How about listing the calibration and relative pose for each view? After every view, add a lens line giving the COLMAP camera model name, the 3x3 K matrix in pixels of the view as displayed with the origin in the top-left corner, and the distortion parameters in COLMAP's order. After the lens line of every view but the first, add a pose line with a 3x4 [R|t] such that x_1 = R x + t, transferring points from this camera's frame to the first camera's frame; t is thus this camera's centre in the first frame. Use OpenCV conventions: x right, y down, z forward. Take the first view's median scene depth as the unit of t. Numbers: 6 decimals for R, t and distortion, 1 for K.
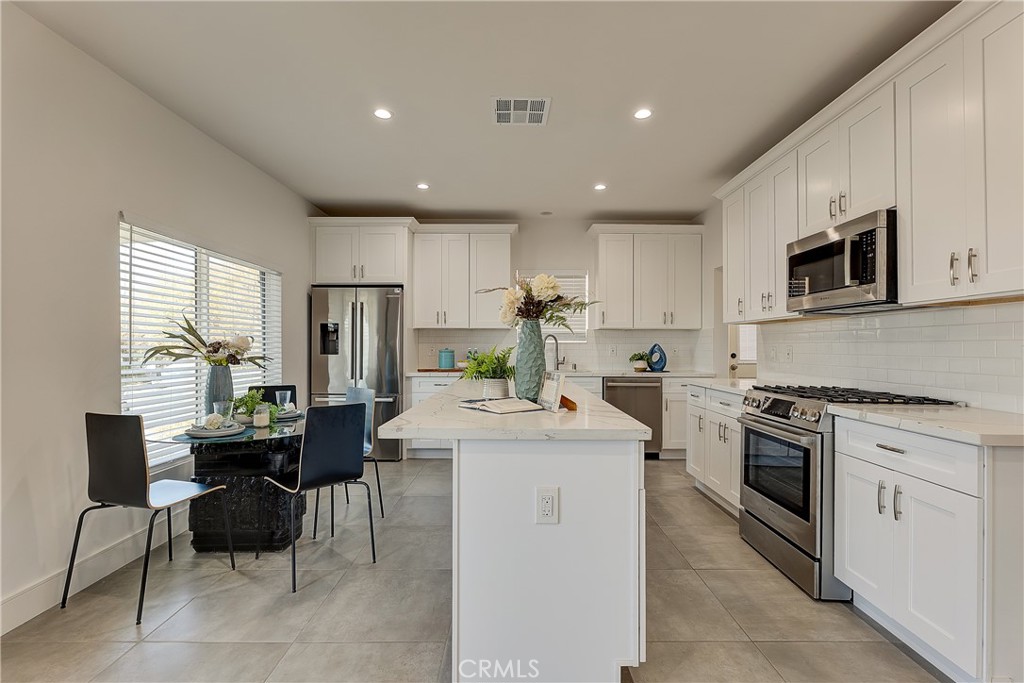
lens RADIAL K [[469.2, 0, 513.4], [0, 469.2, 340.8], [0, 0, 1]] dist [0.005326, -0.000469]
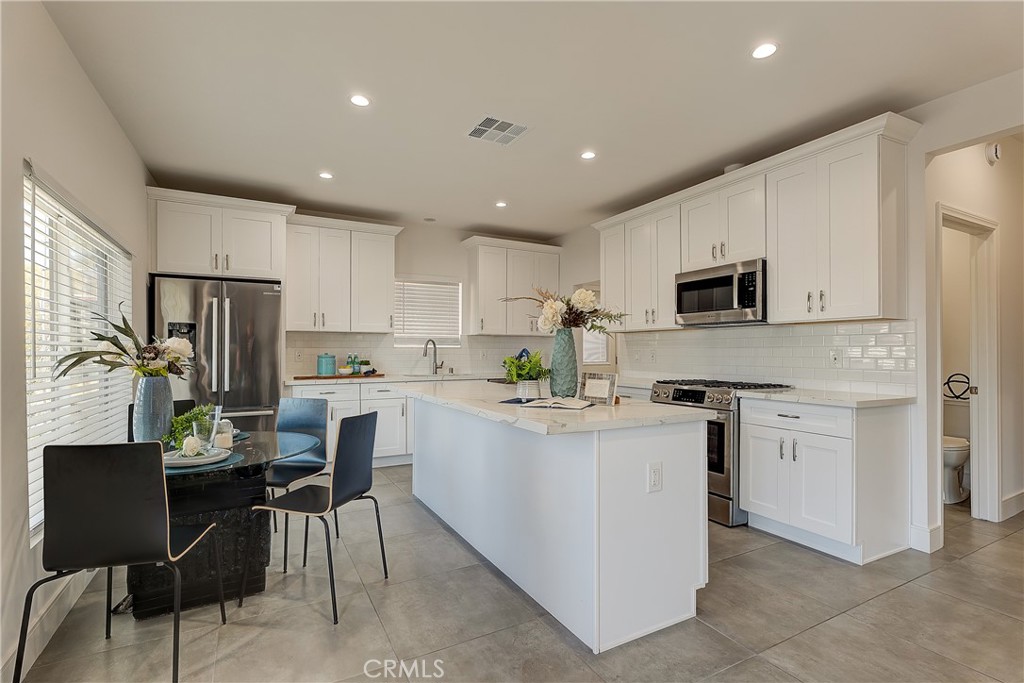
lens RADIAL K [[469.2, 0, 512.3], [0, 469.2, 348.8], [0, 0, 1]] dist [0.005326, -0.000469]
pose [[0.883406, 0.000402, 0.468608, -0.509645], [-0.003884, 0.999972, 0.006464, -0.000272], [-0.468592, -0.007530, 0.883382, 0.041360]]
